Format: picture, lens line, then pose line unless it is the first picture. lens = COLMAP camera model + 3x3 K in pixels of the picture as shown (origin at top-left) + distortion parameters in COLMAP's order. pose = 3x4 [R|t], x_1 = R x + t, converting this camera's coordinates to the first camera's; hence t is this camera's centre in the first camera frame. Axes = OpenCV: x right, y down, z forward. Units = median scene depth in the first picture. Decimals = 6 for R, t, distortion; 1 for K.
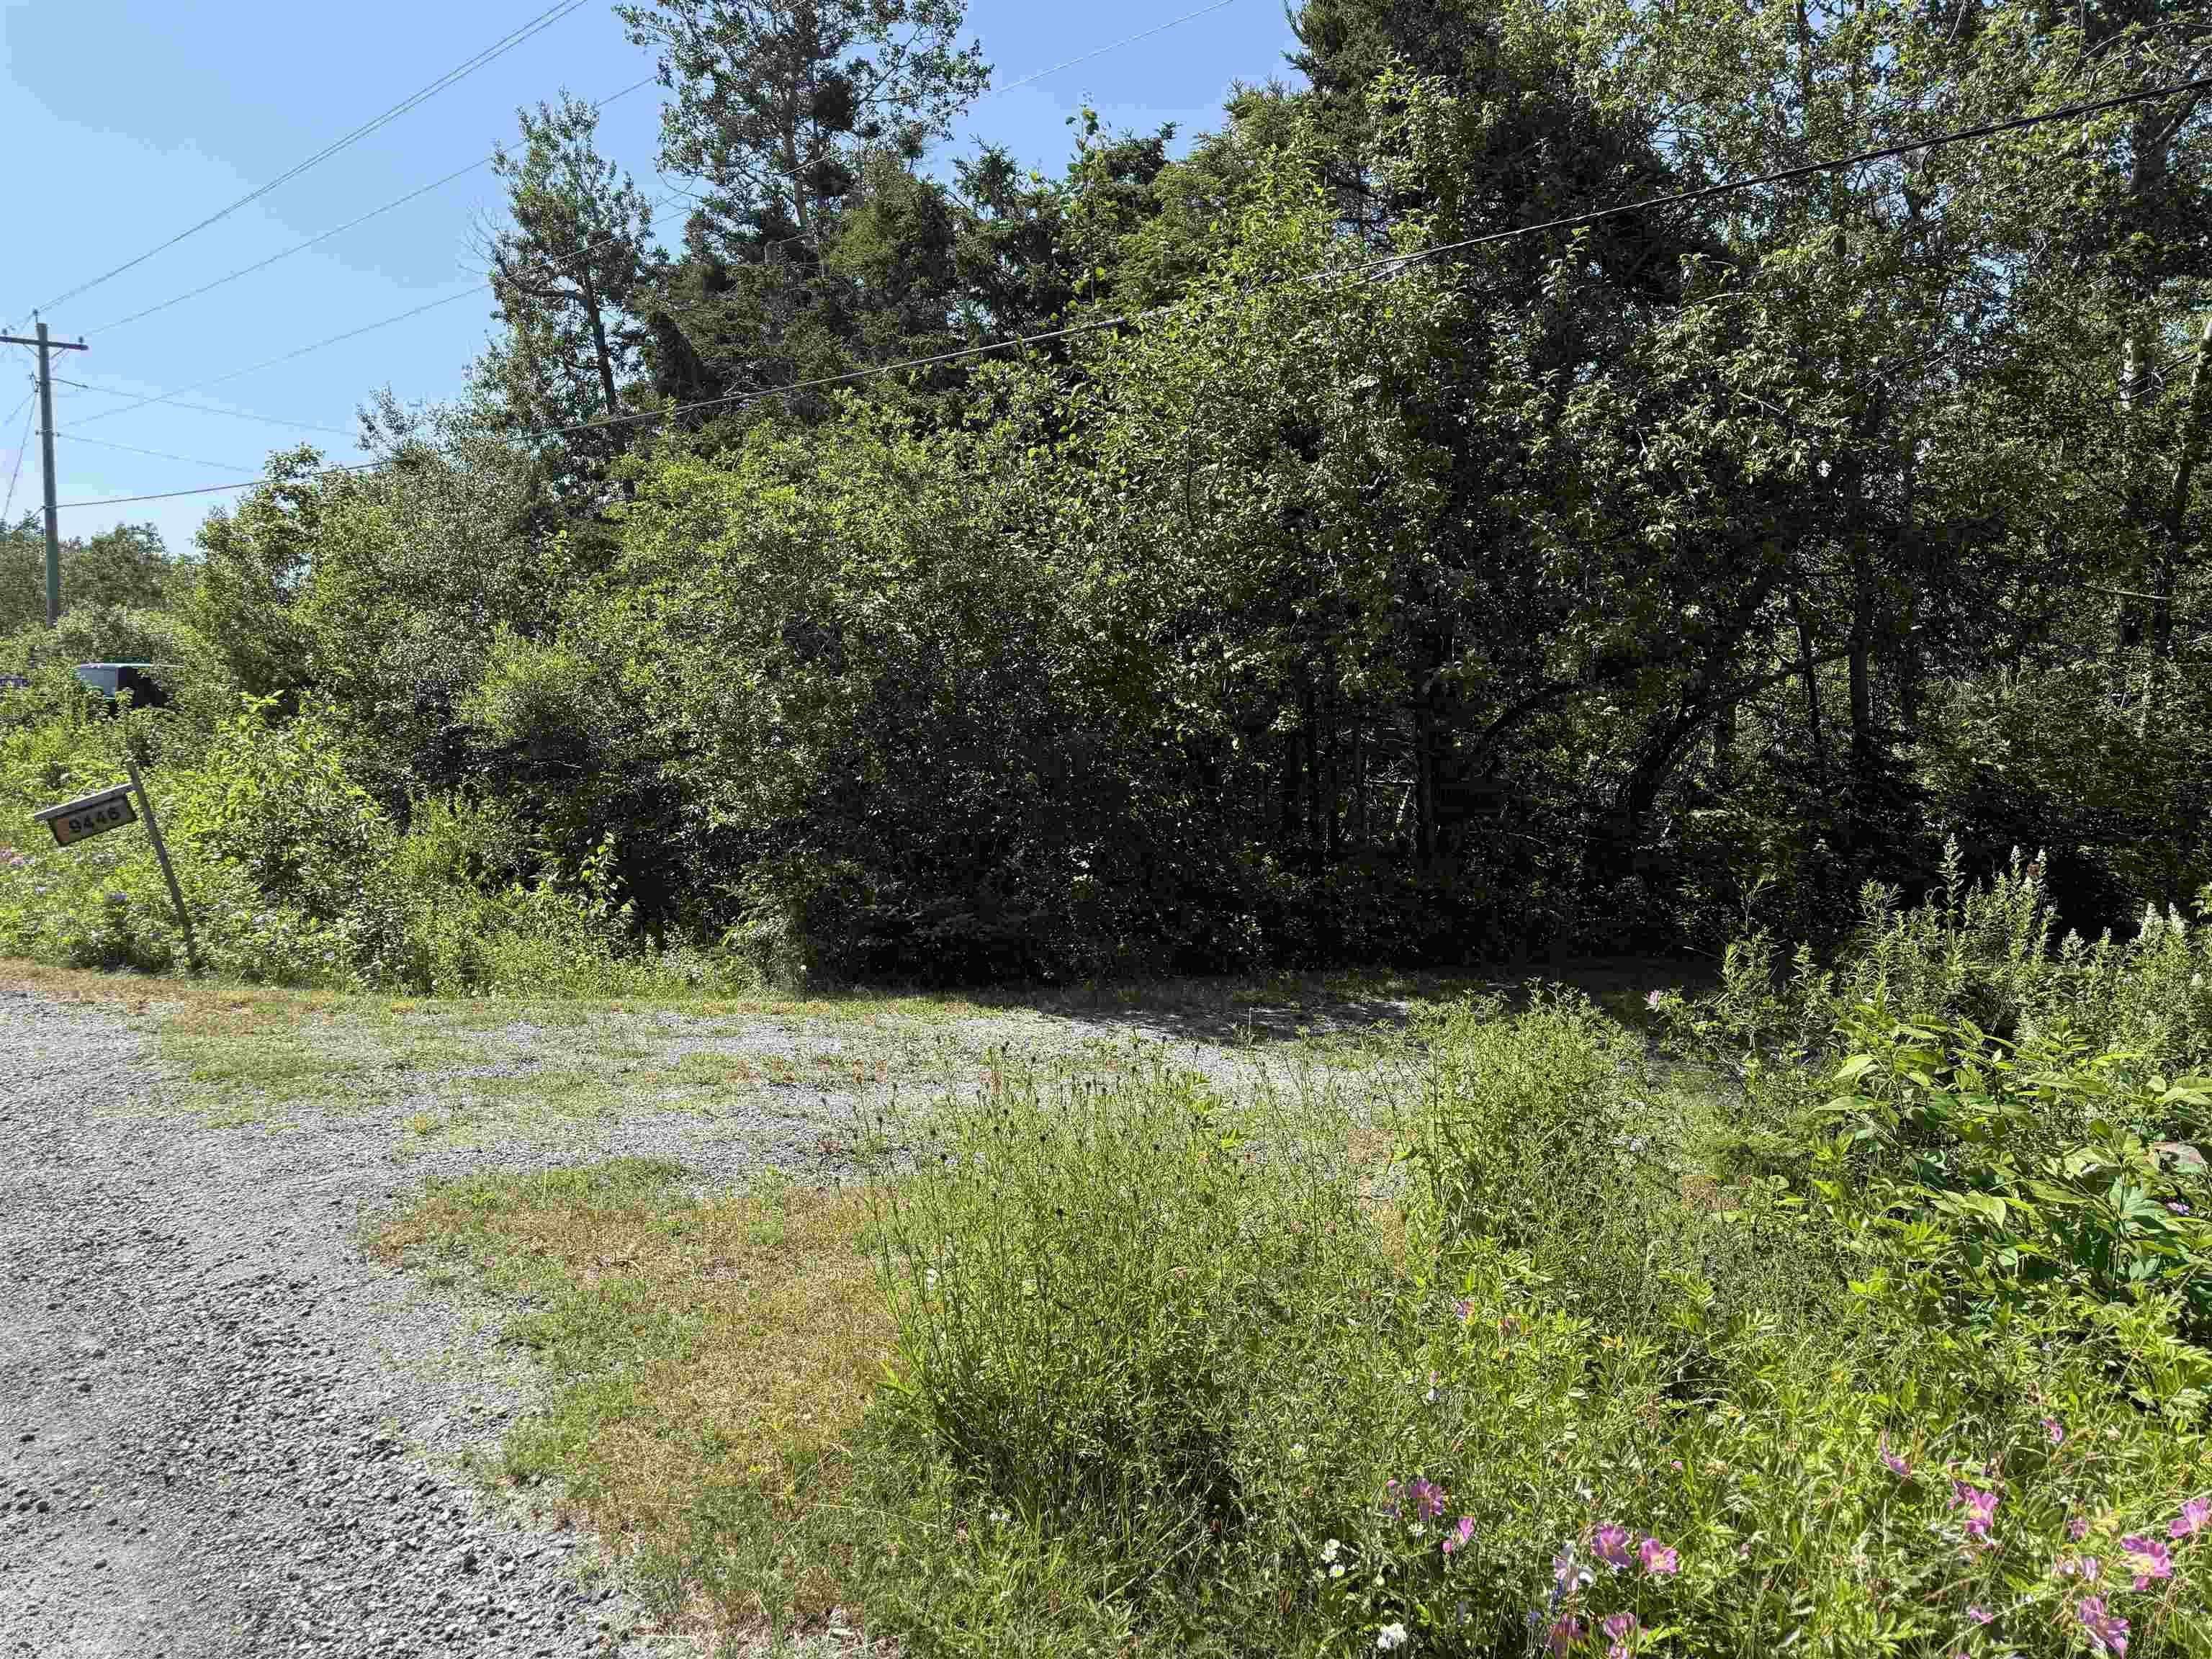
lens RADIAL K [[1555.1, 0, 1100.0], [0, 1555.1, 834.5], [0, 0, 1]] dist [0.046186, -0.052133]
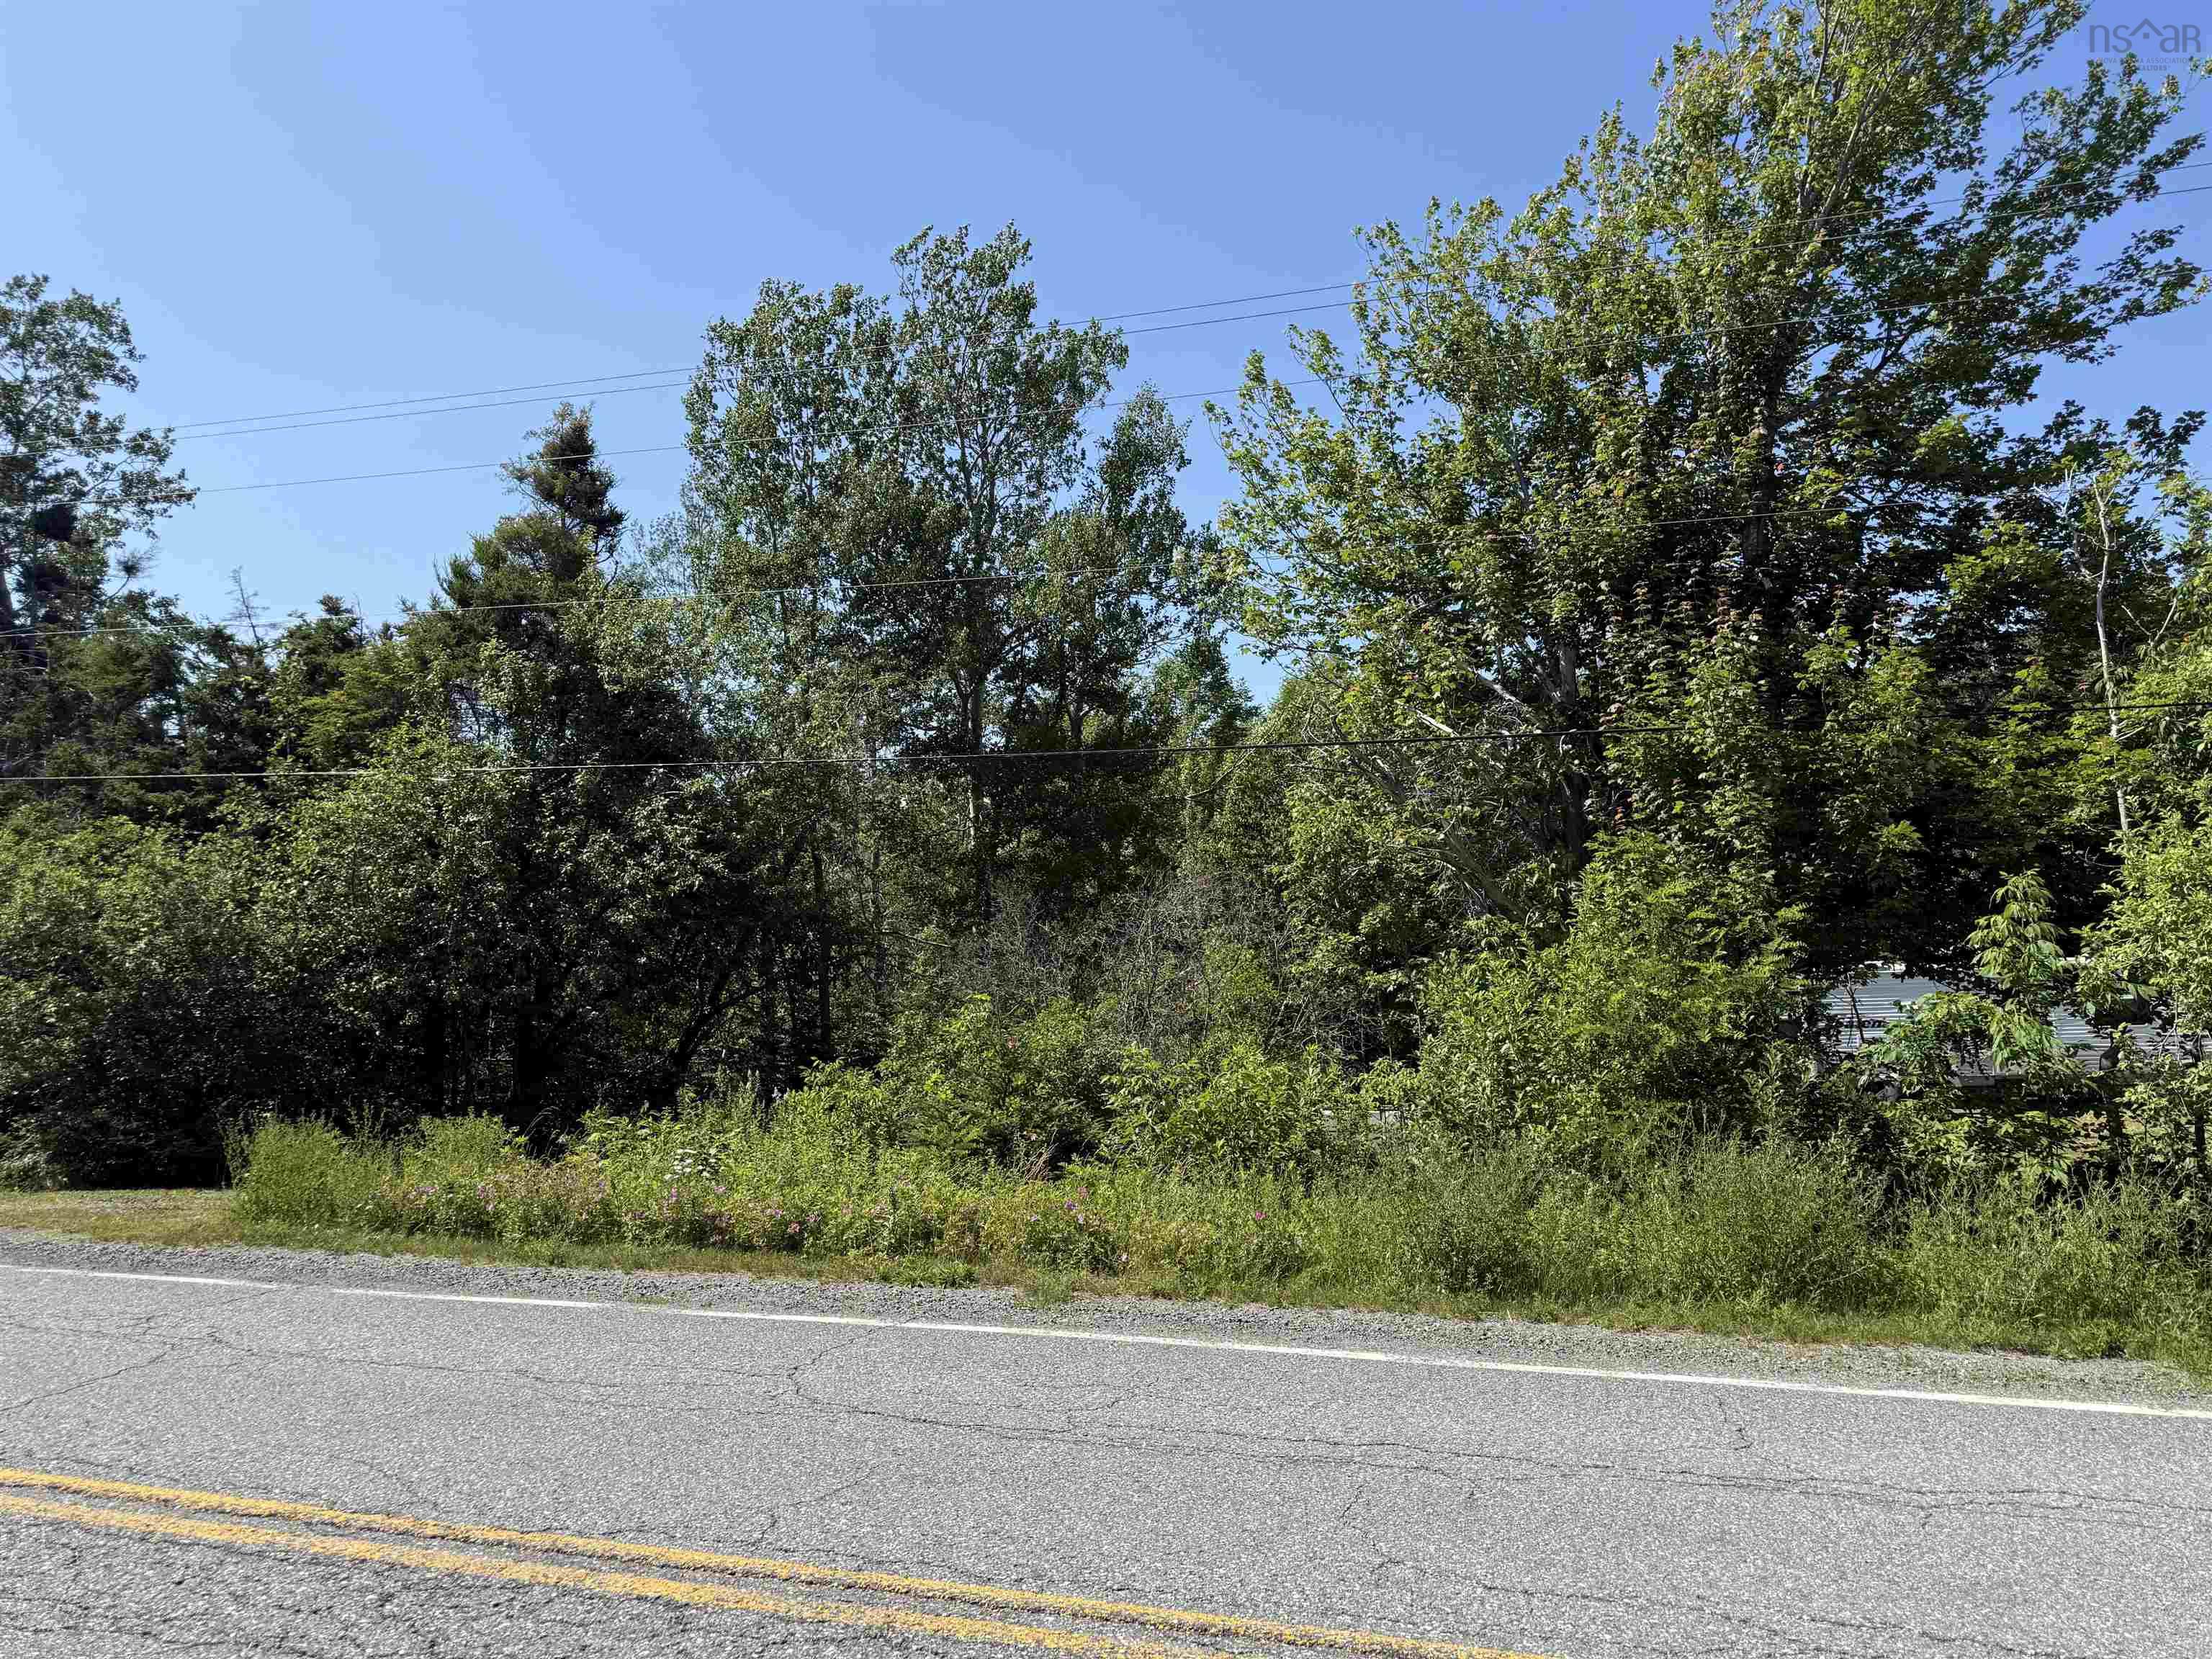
lens RADIAL K [[1555.1, 0, 1096.2], [0, 1555.1, 817.5], [0, 0, 1]] dist [0.046186, -0.052133]
pose [[0.877801, 0.056611, 0.475668, -0.047971], [0.039385, 0.981101, -0.189445, 0.062467], [-0.477404, 0.185030, 0.858982, -0.839183]]
